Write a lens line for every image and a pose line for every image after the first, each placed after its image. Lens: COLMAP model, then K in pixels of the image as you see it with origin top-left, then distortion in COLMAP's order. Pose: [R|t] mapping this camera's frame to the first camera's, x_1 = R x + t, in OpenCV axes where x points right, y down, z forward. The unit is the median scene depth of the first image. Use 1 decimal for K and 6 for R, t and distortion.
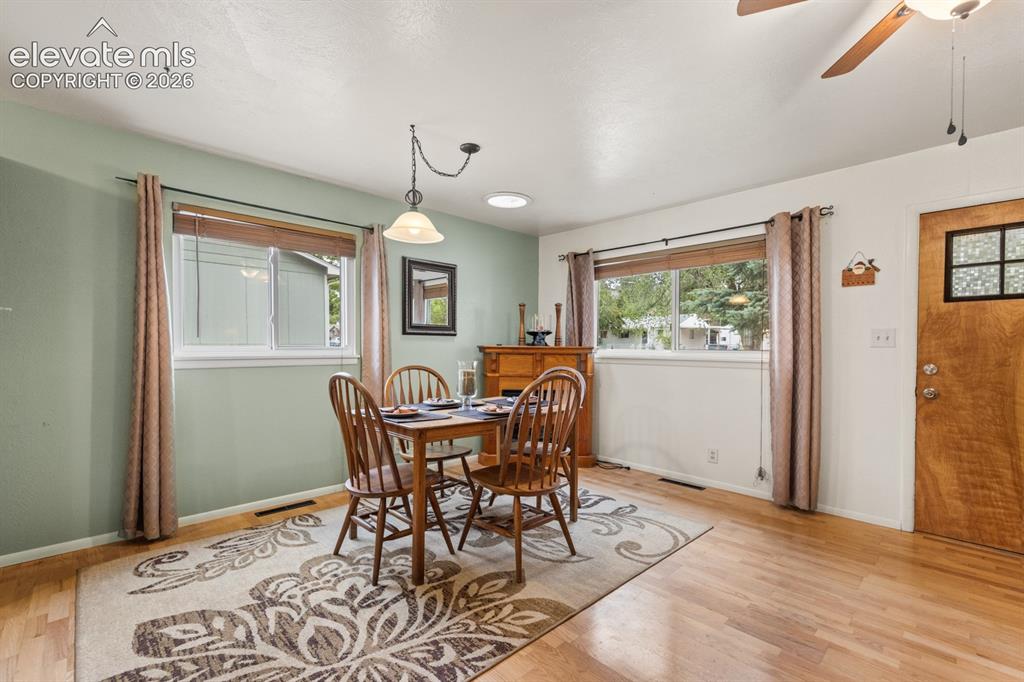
lens RADIAL K [[442.1, 0, 509.0], [0, 442.1, 356.0], [0, 0, 1]] dist [0.004651, 0.000199]
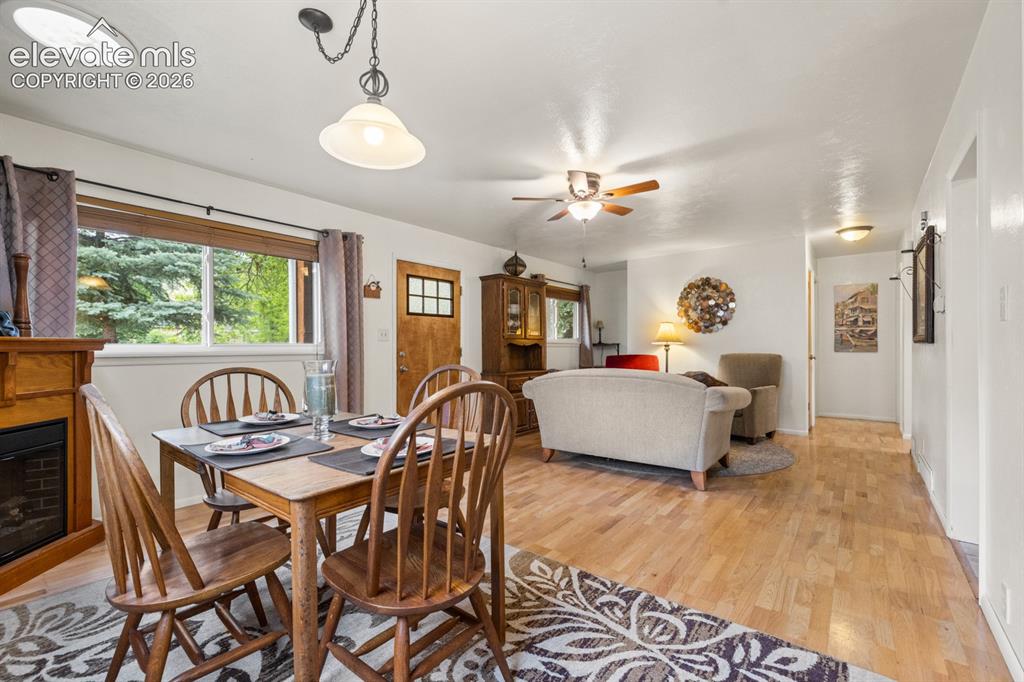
lens RADIAL K [[442.1, 0, 509.8], [0, 442.1, 338.3], [0, 0, 1]] dist [0.004651, 0.000199]
pose [[-0.131337, 0.013592, 0.991245, -0.759496], [0.025445, 0.999623, -0.010336, -0.002799], [-0.991011, 0.023865, -0.131633, 0.835214]]
